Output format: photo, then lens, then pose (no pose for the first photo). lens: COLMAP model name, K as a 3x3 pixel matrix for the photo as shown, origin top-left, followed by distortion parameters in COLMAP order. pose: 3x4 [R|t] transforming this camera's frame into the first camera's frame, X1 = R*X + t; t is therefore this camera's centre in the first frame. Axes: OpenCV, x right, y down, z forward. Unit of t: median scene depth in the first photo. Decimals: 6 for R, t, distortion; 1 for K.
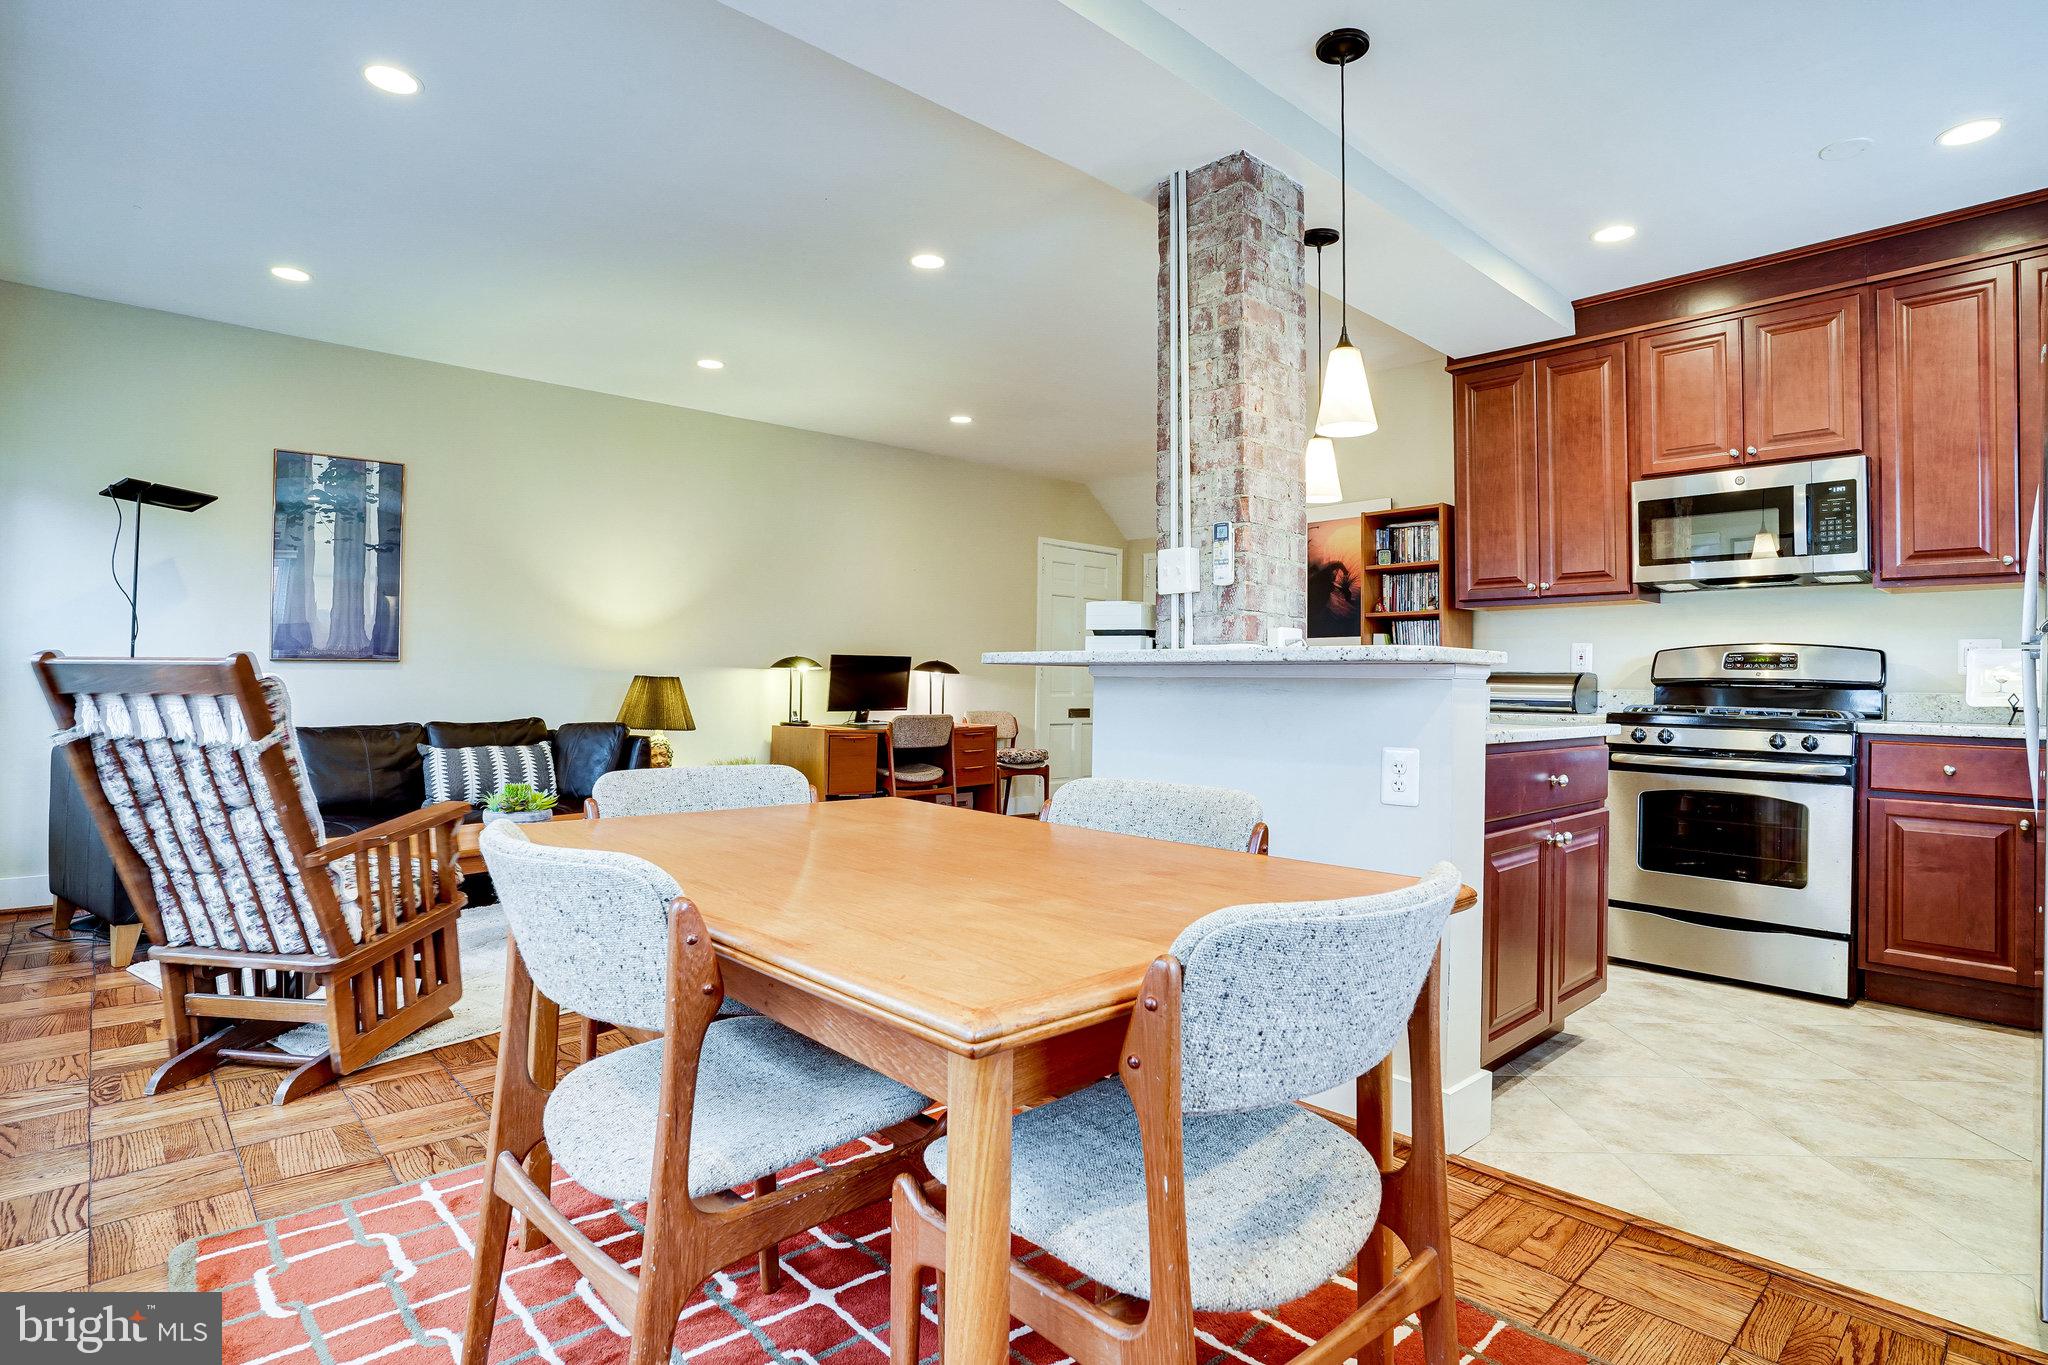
lens RADIAL K [[1068.5, 0, 1030.3], [0, 1068.5, 660.8], [0, 0, 1]] dist [-0.075165, 0.038426]
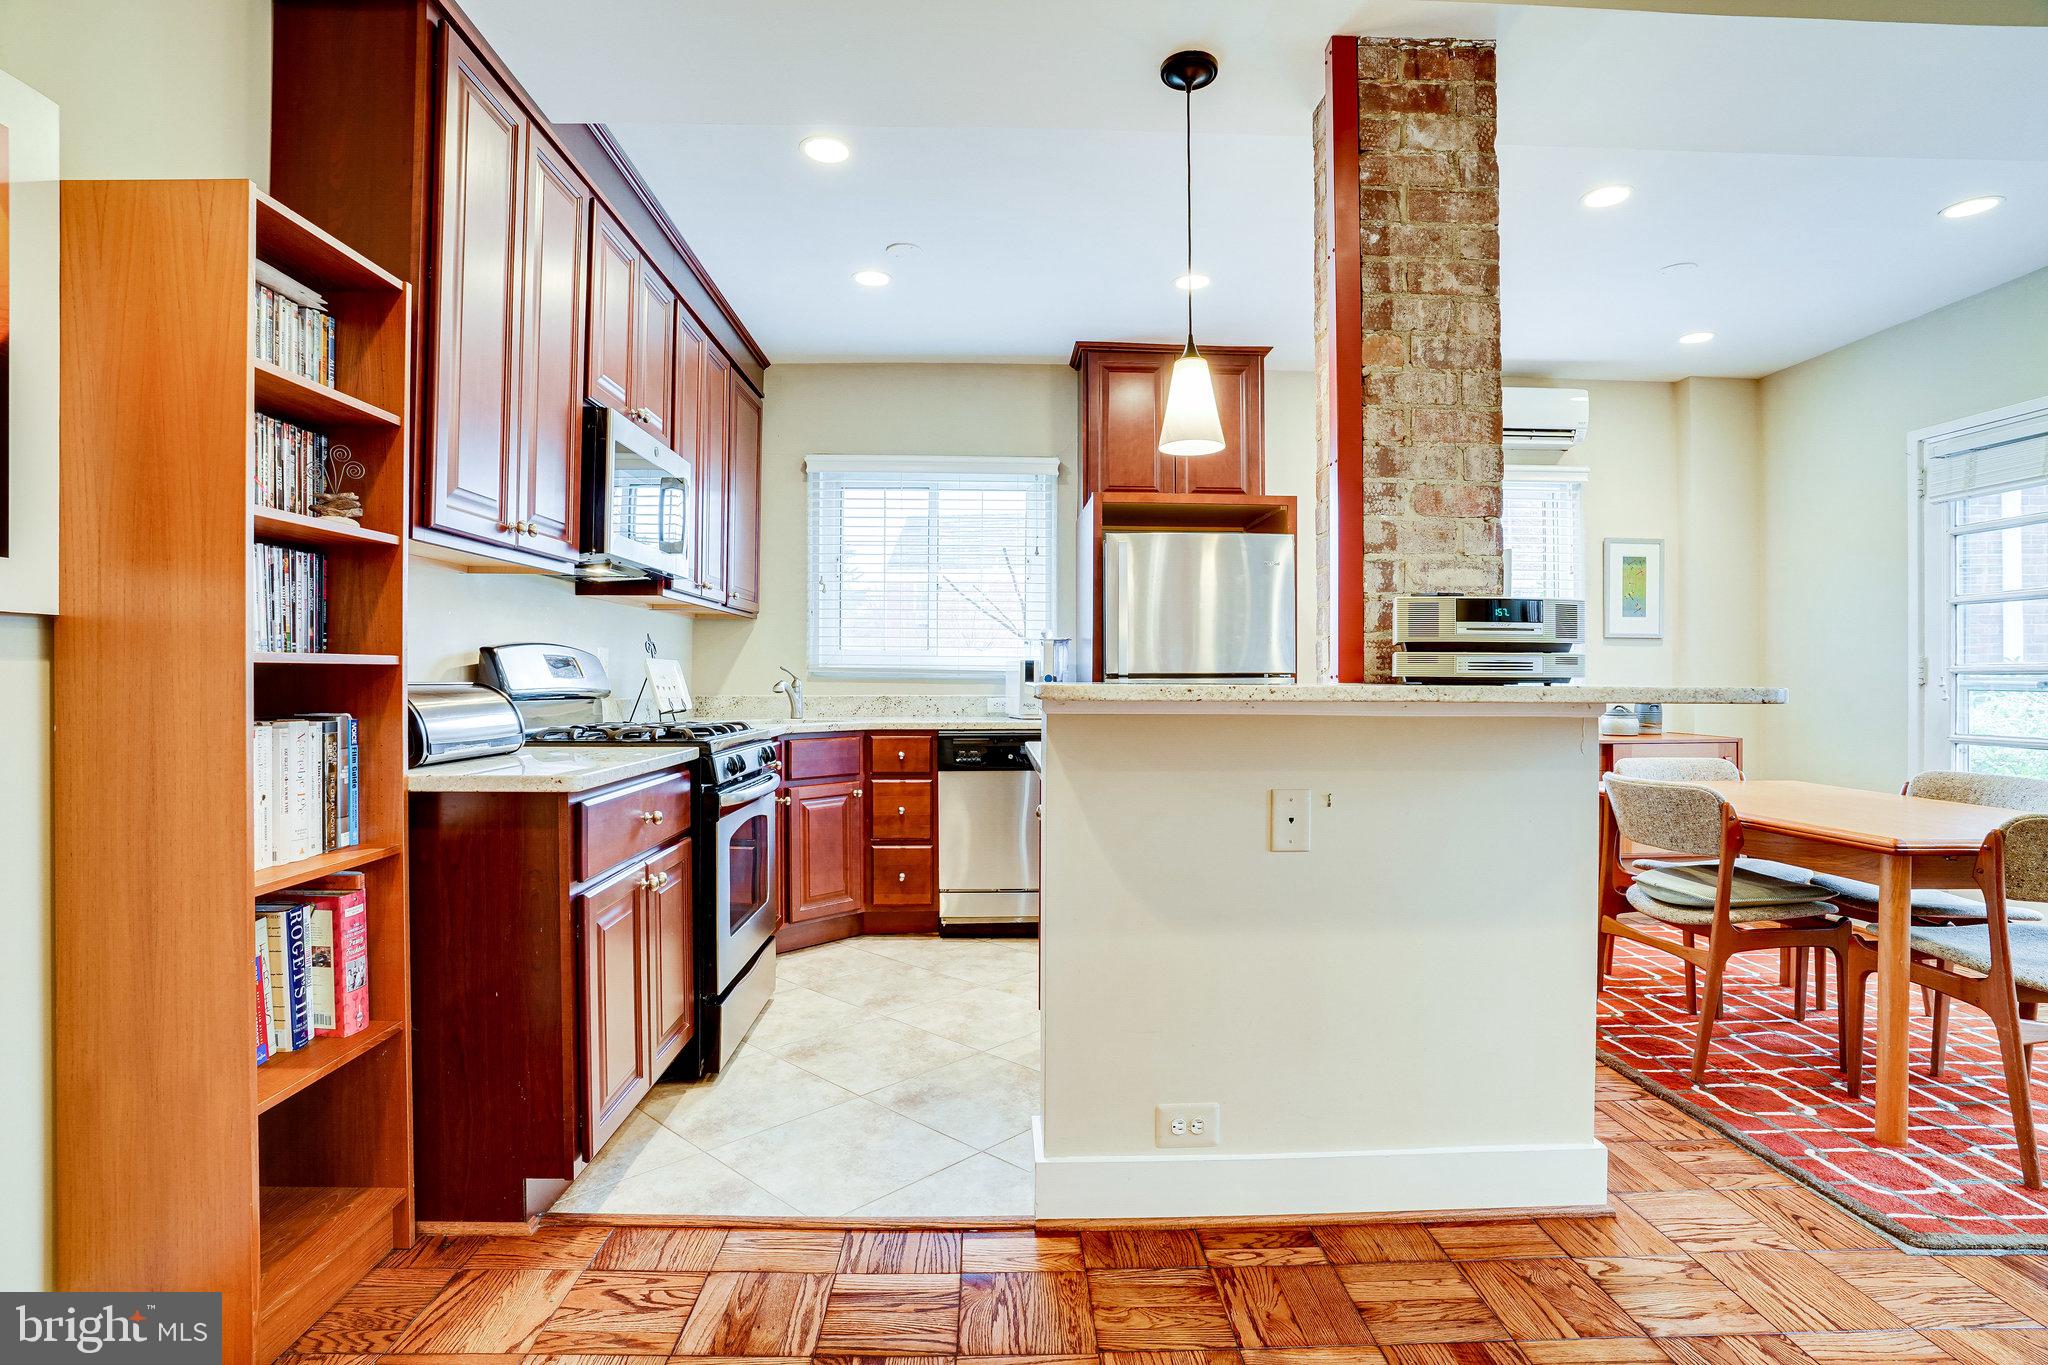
lens RADIAL K [[1017.4, 0, 1012.0], [0, 1017.4, 675.5], [0, 0, 1]] dist [-0.073362, 0.033721]
pose [[-0.746850, -0.014877, 0.664826, -0.061790], [-0.027130, 0.999599, -0.008109, 0.004856], [-0.664439, -0.024093, -0.746954, 1.315397]]
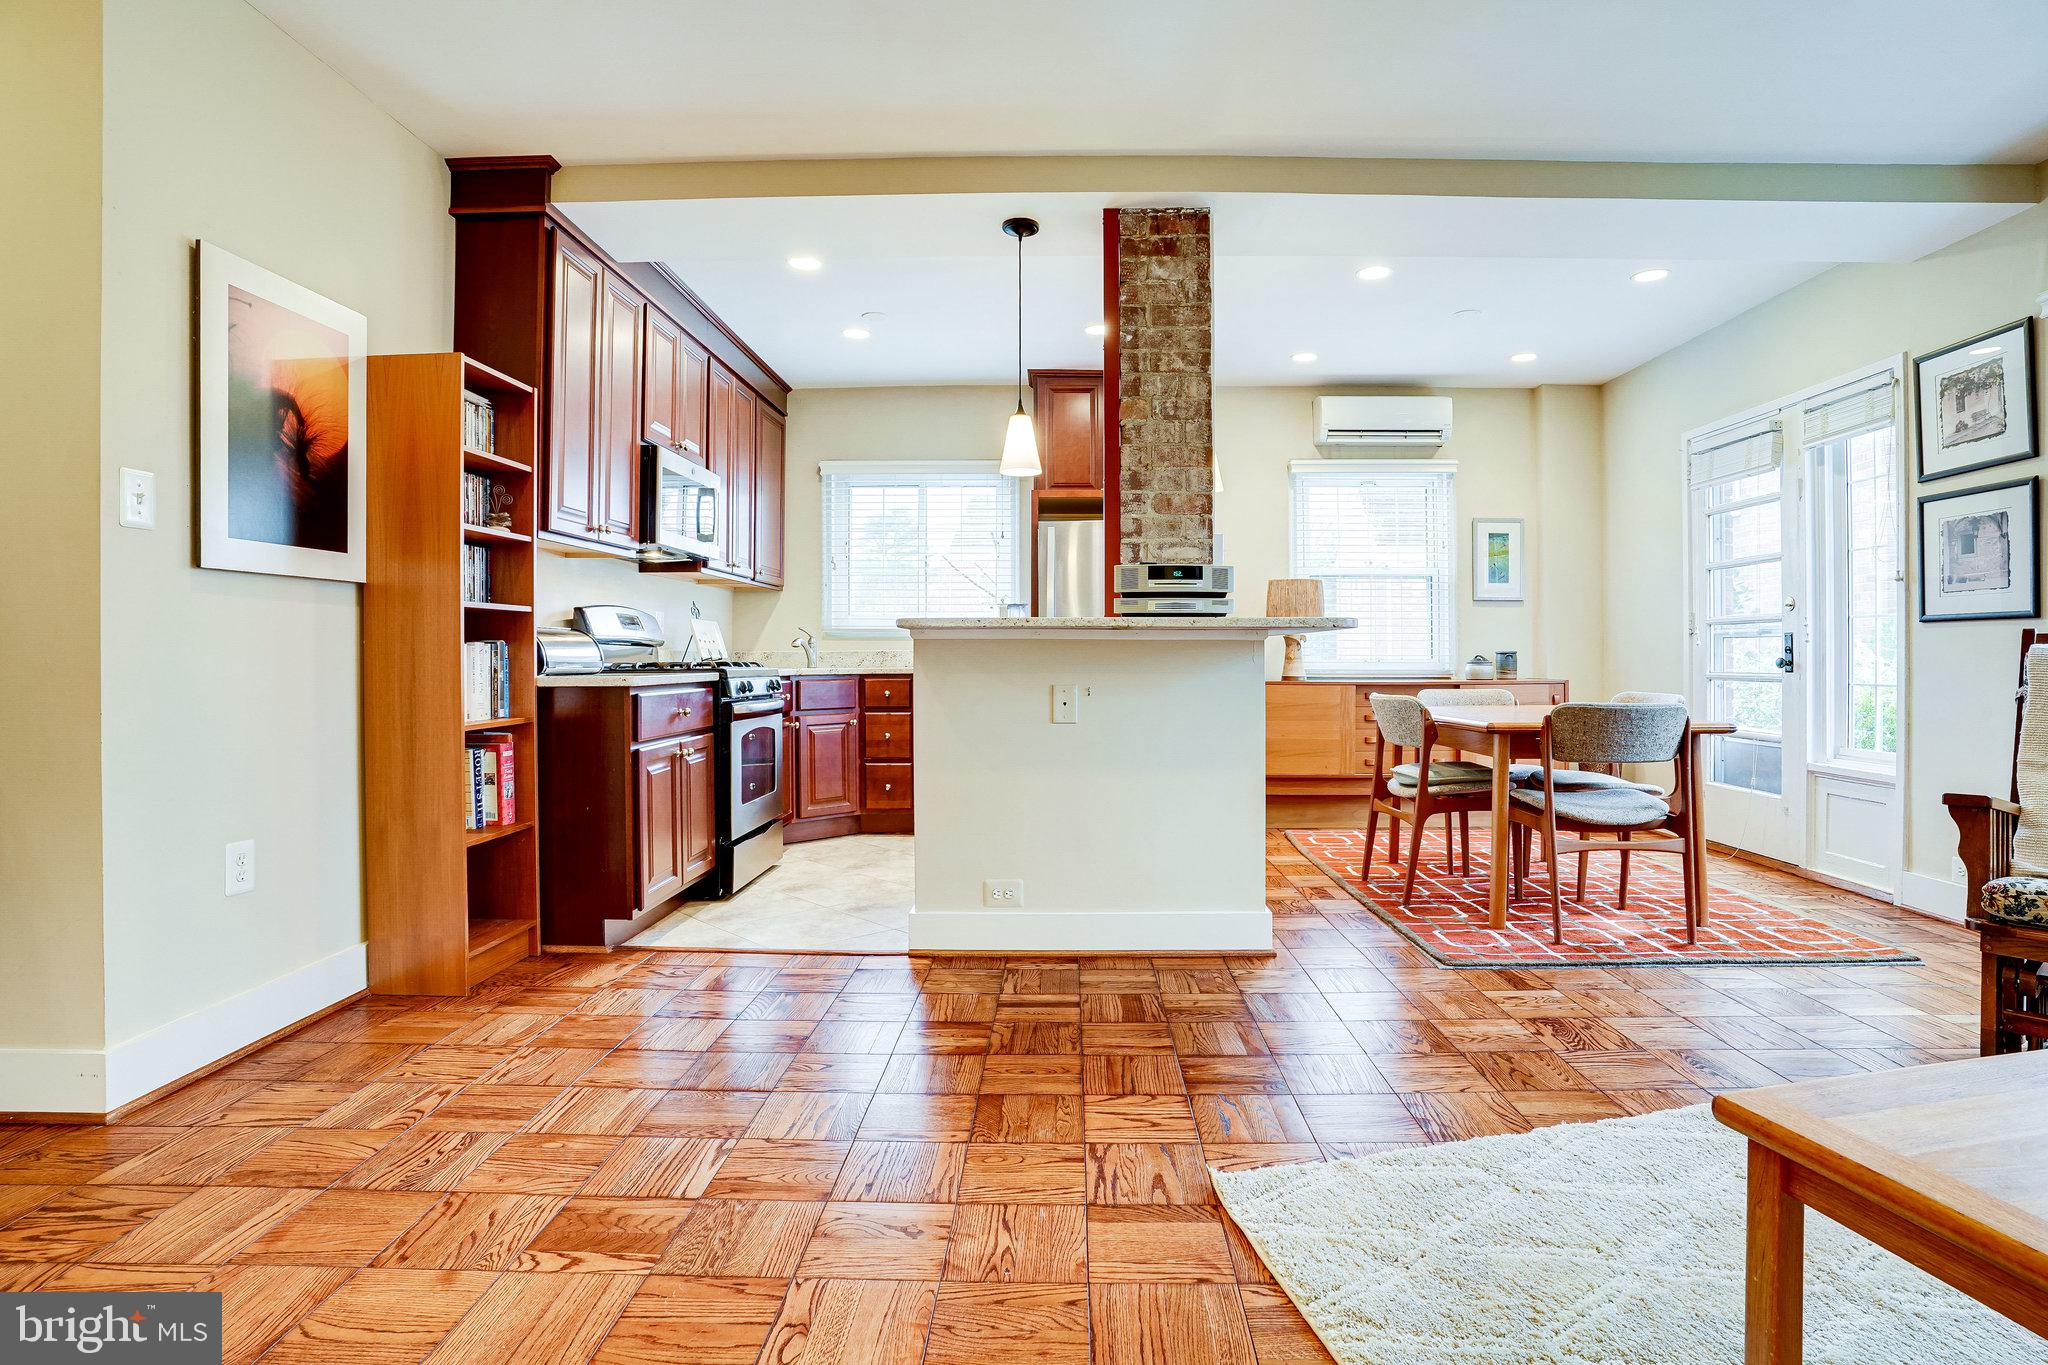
lens RADIAL K [[1037.7, 0, 1047.7], [0, 1037.7, 654.3], [0, 0, 1]] dist [-0.080366, 0.038562]
pose [[-0.718492, -0.009332, 0.695473, -0.397342], [-0.021204, 0.999739, -0.008491, 0.035595], [-0.695212, -0.020848, -0.718502, 1.454851]]
